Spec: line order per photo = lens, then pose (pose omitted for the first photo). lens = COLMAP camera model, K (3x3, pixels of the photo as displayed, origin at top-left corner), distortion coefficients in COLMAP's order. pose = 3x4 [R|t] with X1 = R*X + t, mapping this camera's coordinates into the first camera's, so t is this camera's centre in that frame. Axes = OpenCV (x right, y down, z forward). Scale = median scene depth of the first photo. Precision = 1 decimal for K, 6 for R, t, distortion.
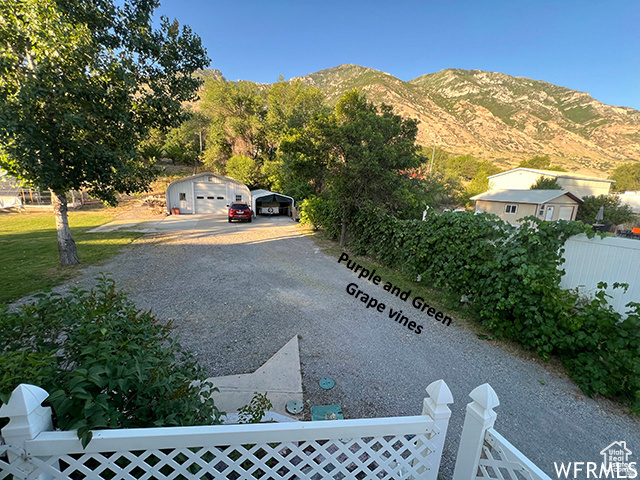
lens RADIAL K [[256.3, 0, 319.2], [0, 256.3, 240.1], [0, 0, 1]] dist [-0.000622, 0.000438]
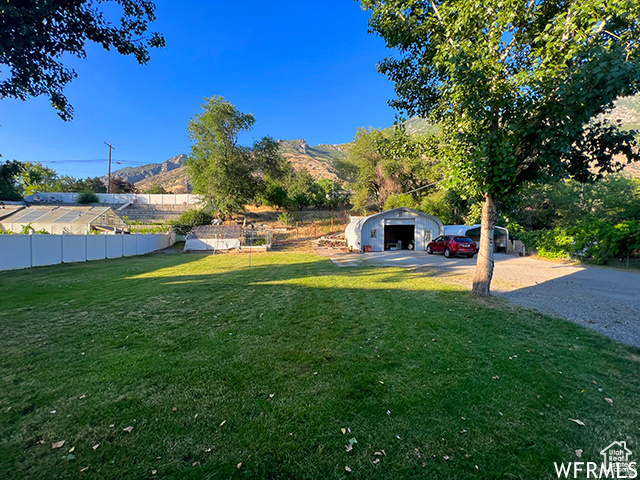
lens RADIAL K [[255.5, 0, 320.2], [0, 255.5, 240.4], [0, 0, 1]] dist [-0.003715, -0.000061]
pose [[0.957034, -0.038597, -0.287396, -0.434734], [-0.013524, 0.984083, -0.177197, 0.025727], [0.289661, 0.173470, 0.941278, 0.045763]]
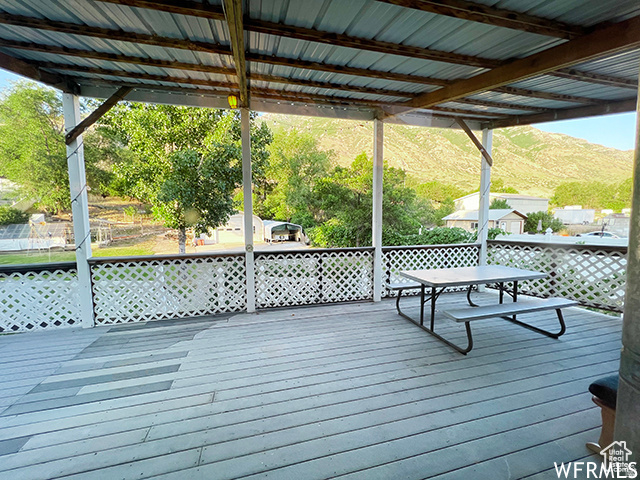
lens RADIAL K [[255.5, 0, 317.9], [0, 255.5, 240.6], [0, 0, 1]] dist [-0.003715, -0.000061]
pose [[0.995259, -0.056180, 0.079392, -0.115184], [0.063950, 0.993033, -0.098976, 0.025644], [-0.073279, 0.103584, 0.991918, -0.172797]]
